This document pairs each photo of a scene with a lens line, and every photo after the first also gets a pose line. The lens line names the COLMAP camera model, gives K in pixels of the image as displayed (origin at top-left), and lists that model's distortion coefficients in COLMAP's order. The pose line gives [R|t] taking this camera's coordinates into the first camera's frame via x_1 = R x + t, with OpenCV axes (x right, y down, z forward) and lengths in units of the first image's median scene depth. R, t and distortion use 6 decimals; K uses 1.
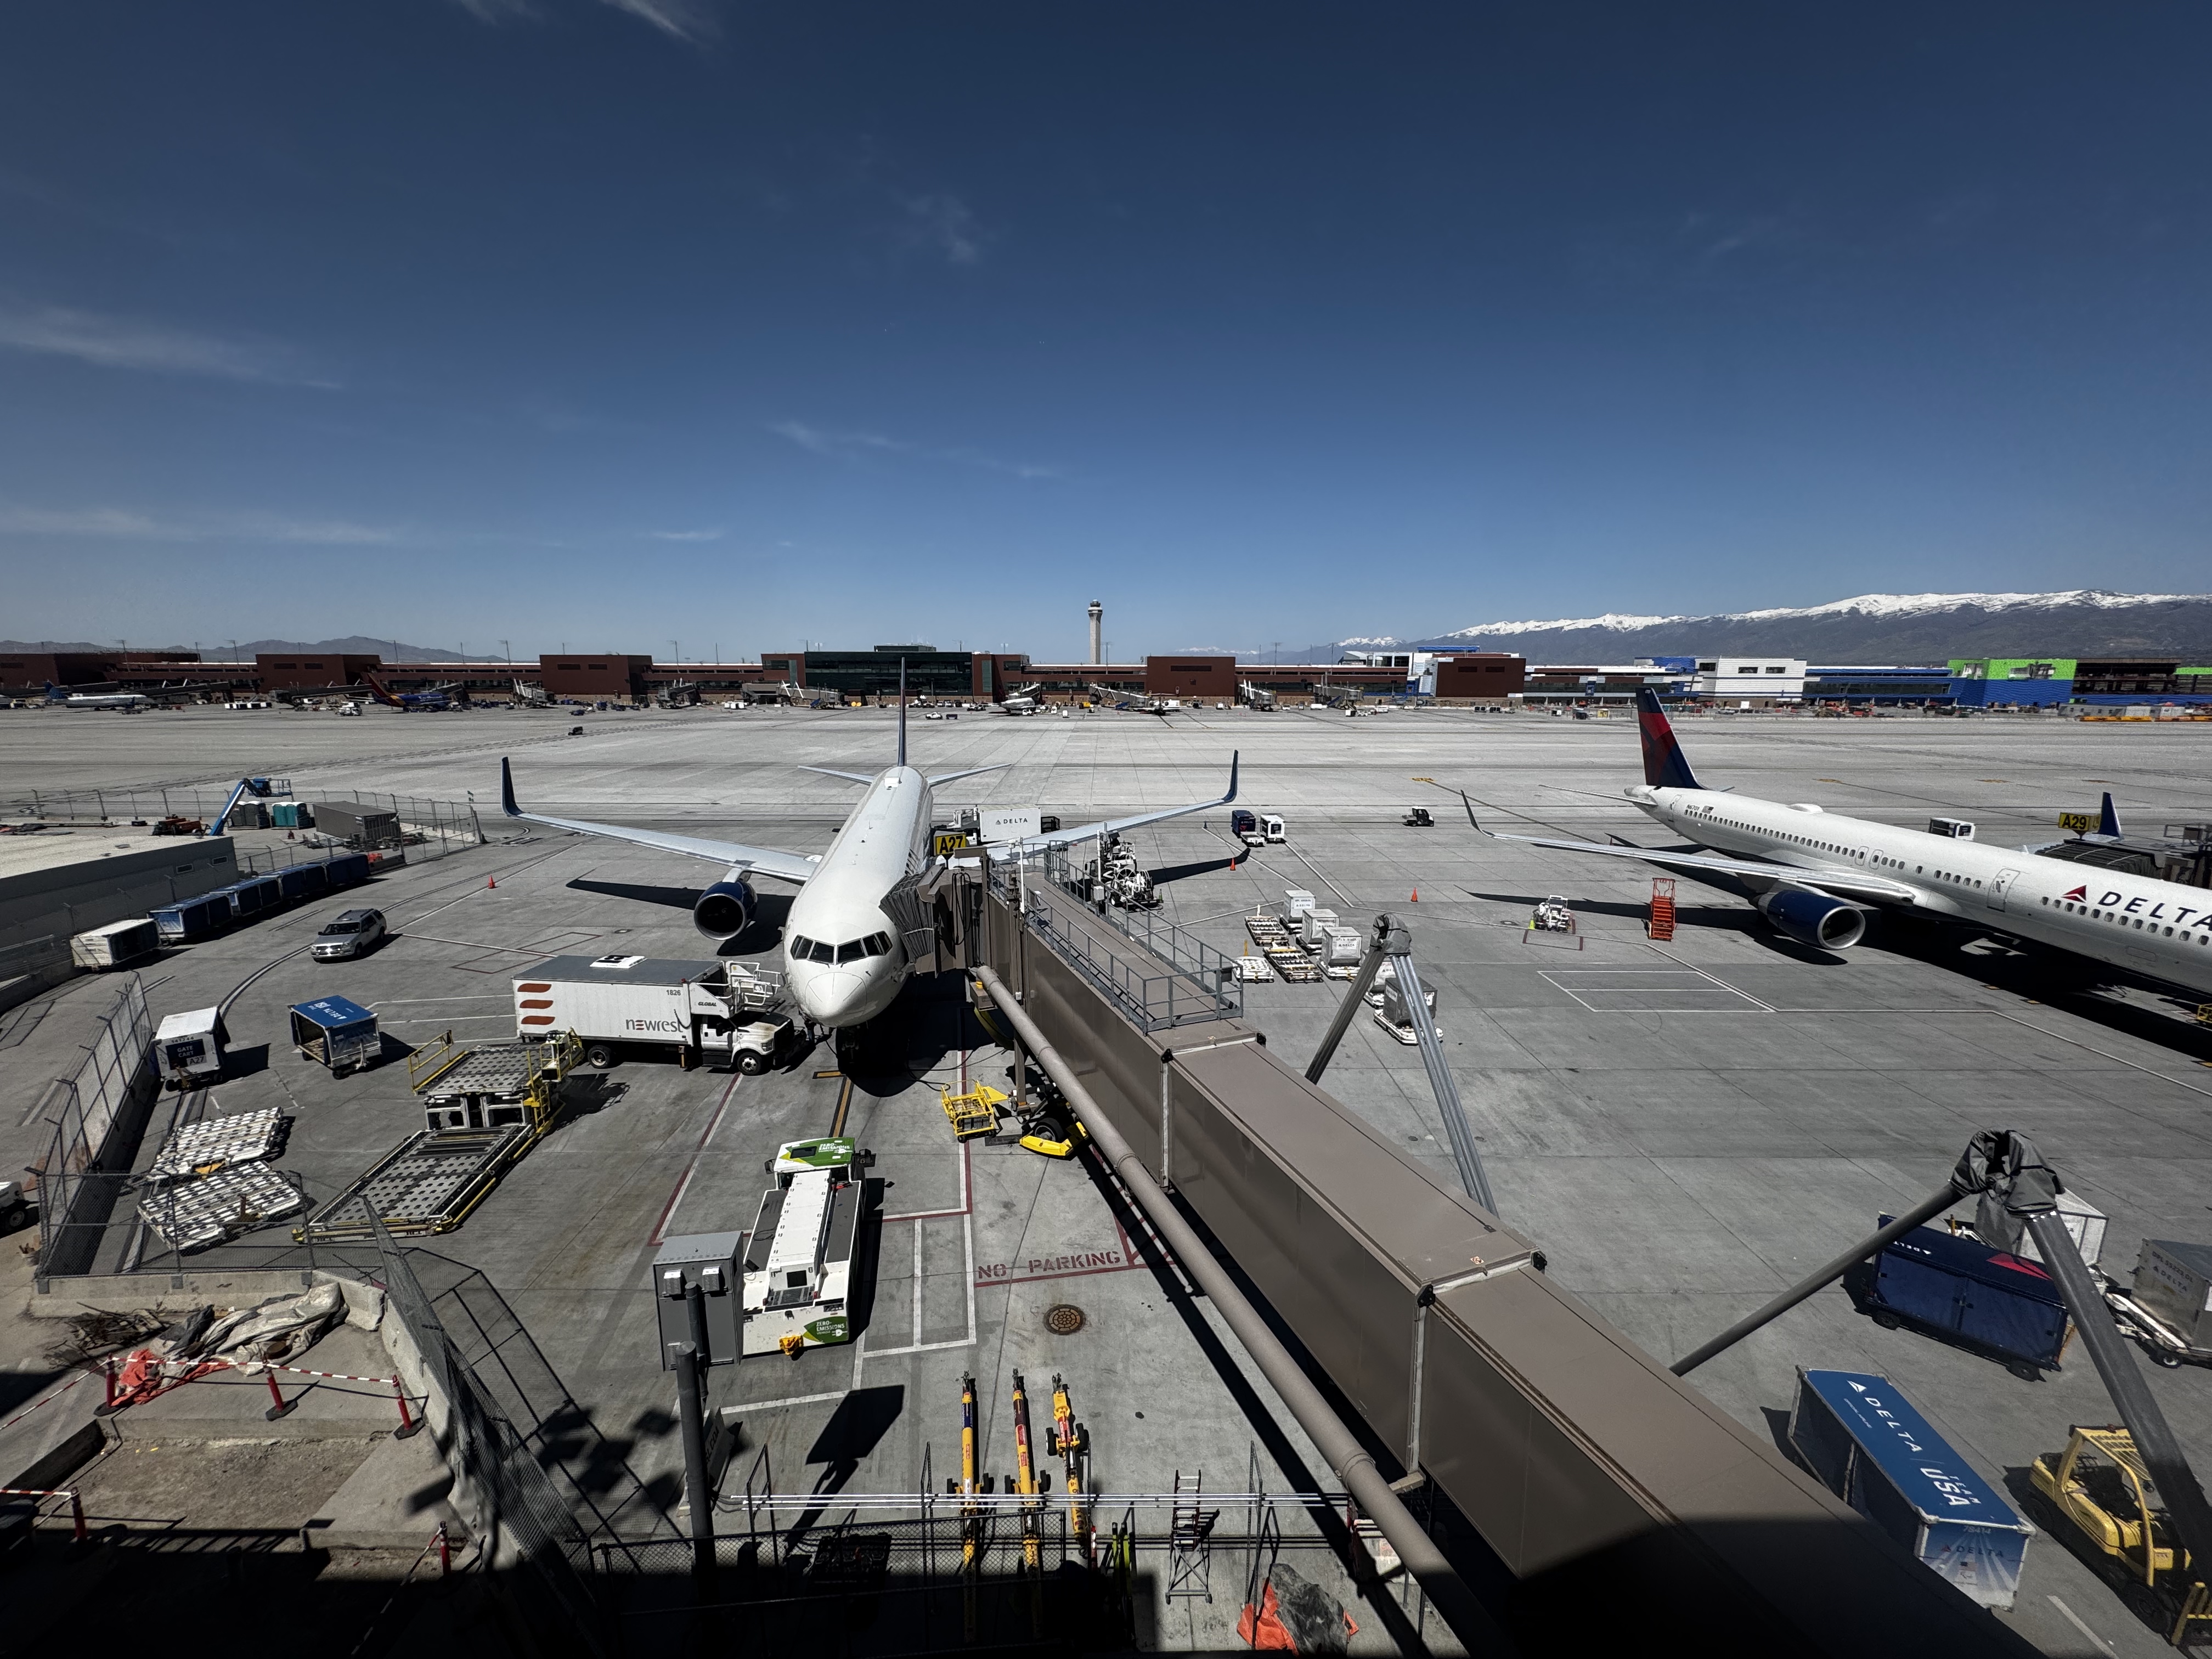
lens RADIAL K [[876.3, 0, 1106.0], [0, 876.3, 829.5], [0, 0, 1]] dist [0.000439, 0.000176]
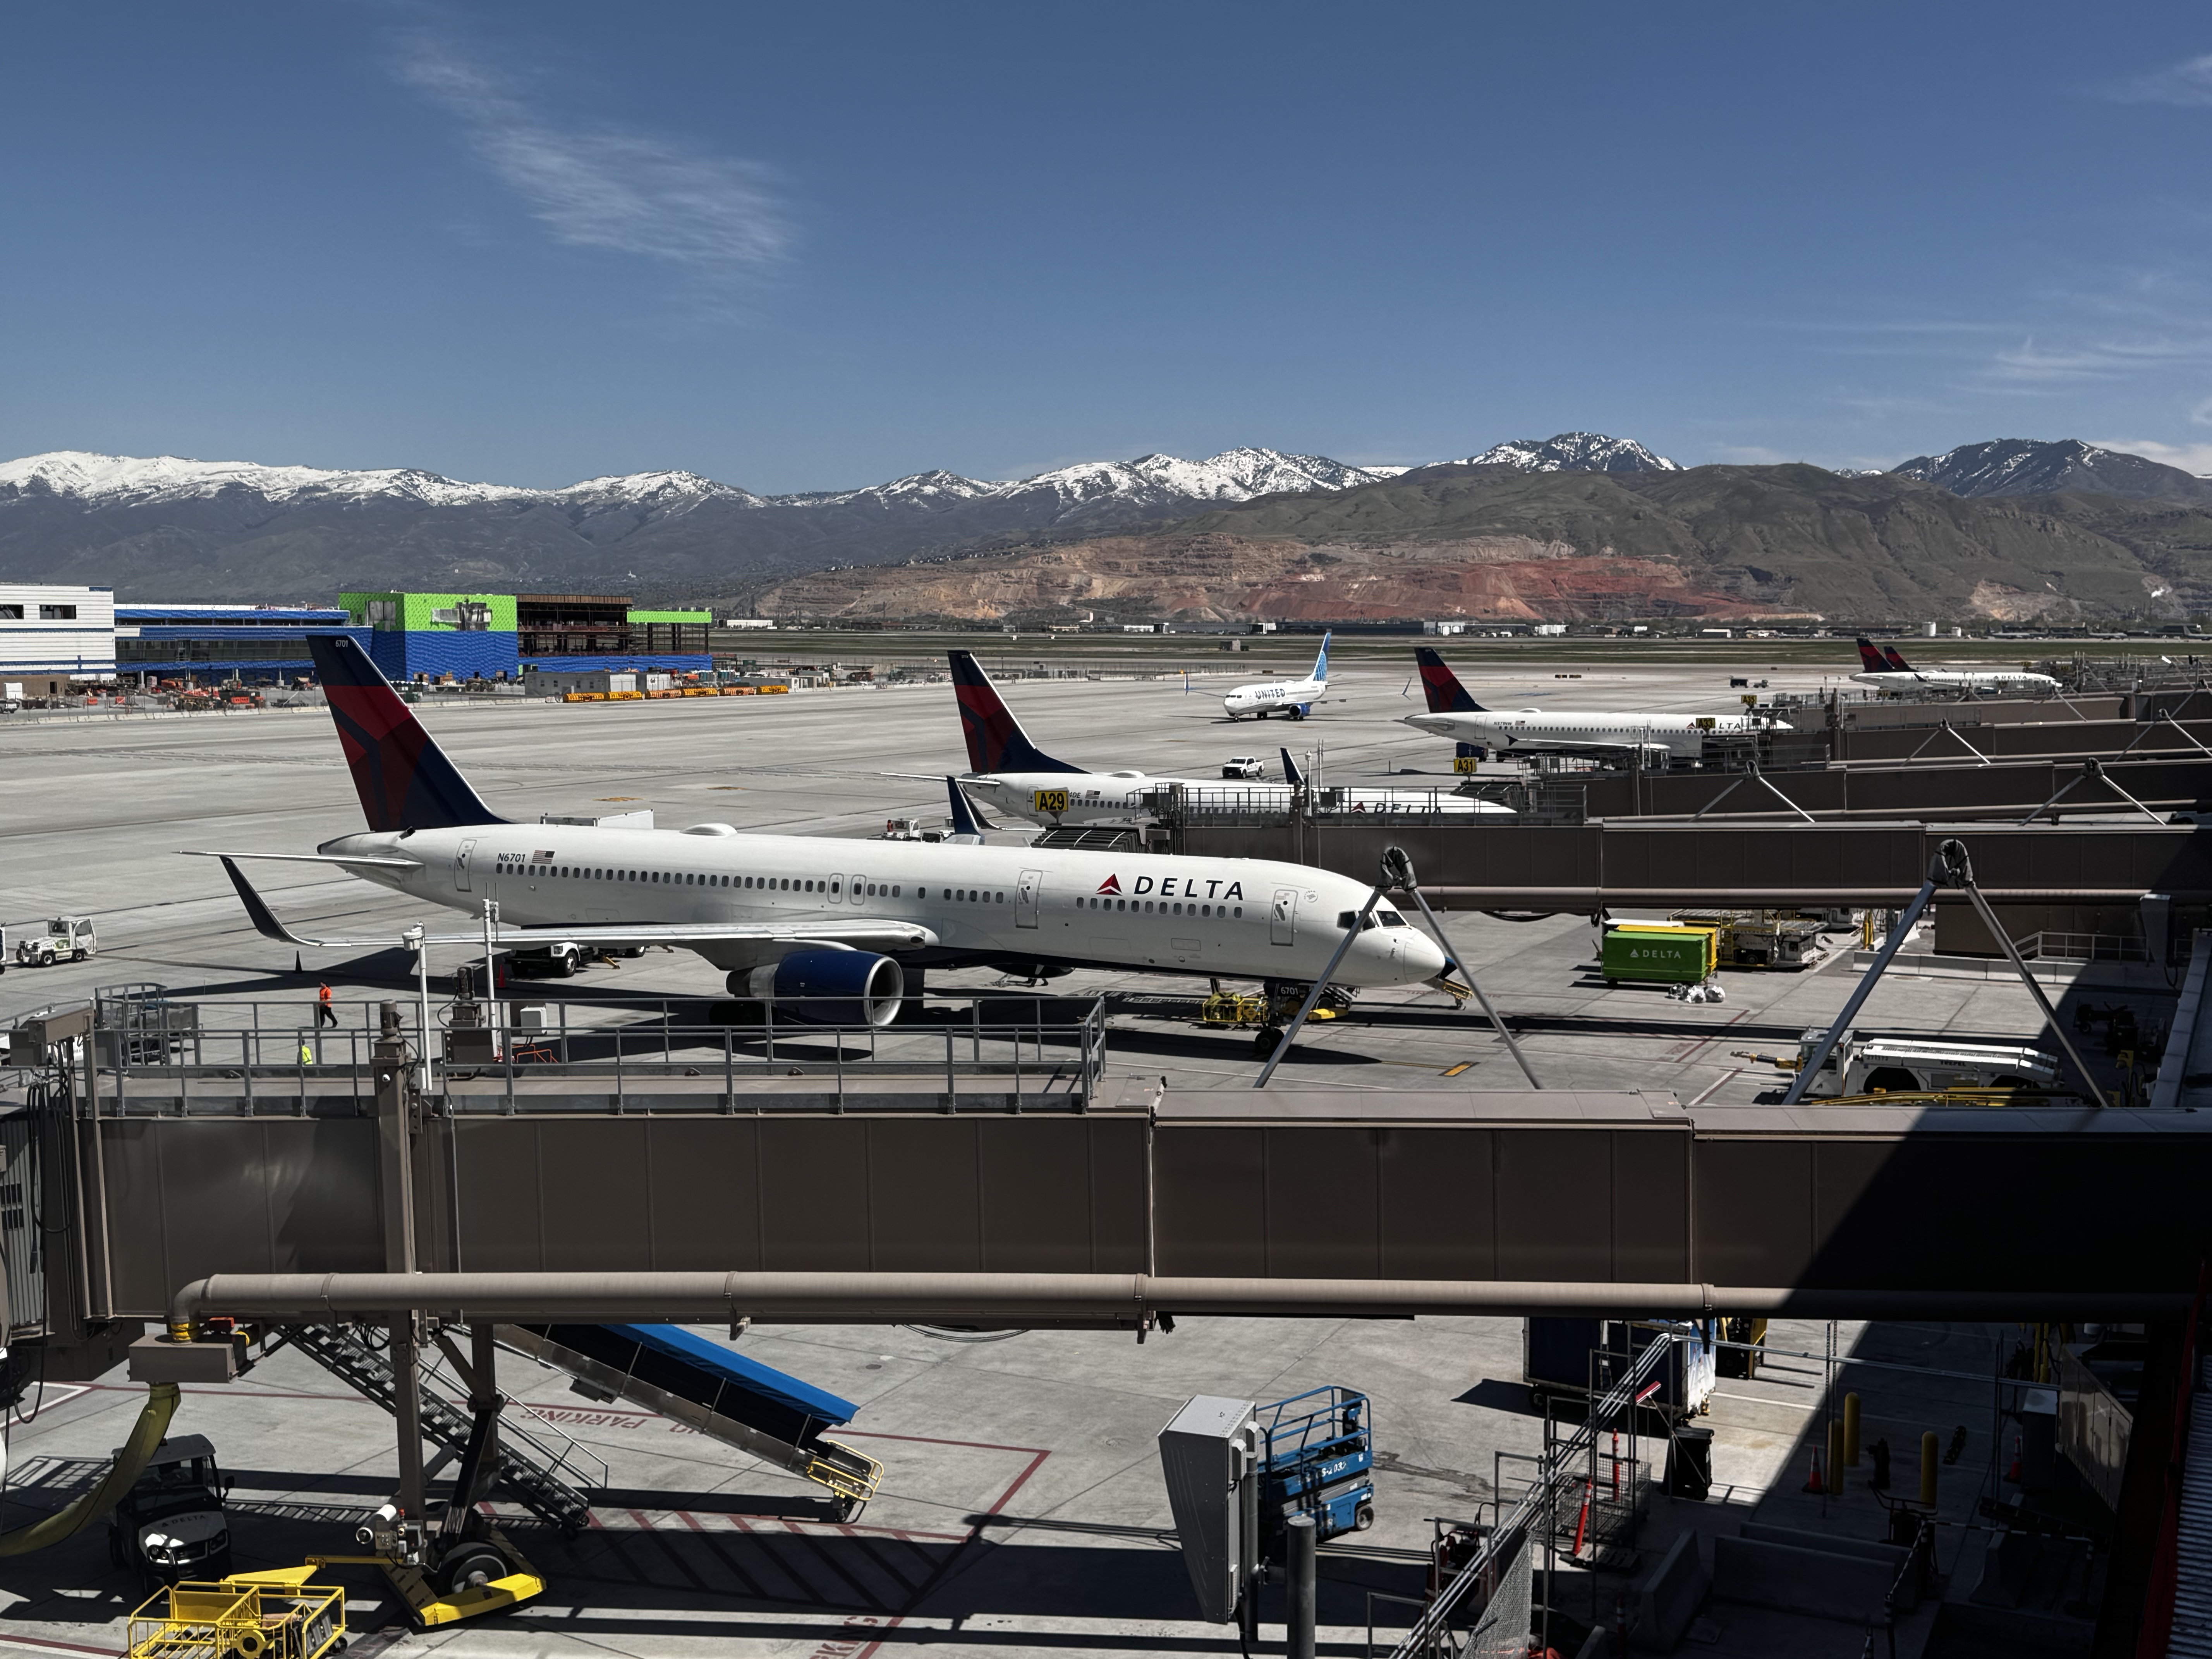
lens RADIAL K [[2393.4, 0, 1106.0], [0, 2393.4, 829.5], [0, 0, 1]] dist [0.014748, -0.003252]
pose [[0.432496, -0.077332, 0.898313, -0.119054], [0.158359, 0.987343, 0.008753, 0.000716], [-0.887620, 0.138470, 0.439268, 0.009950]]
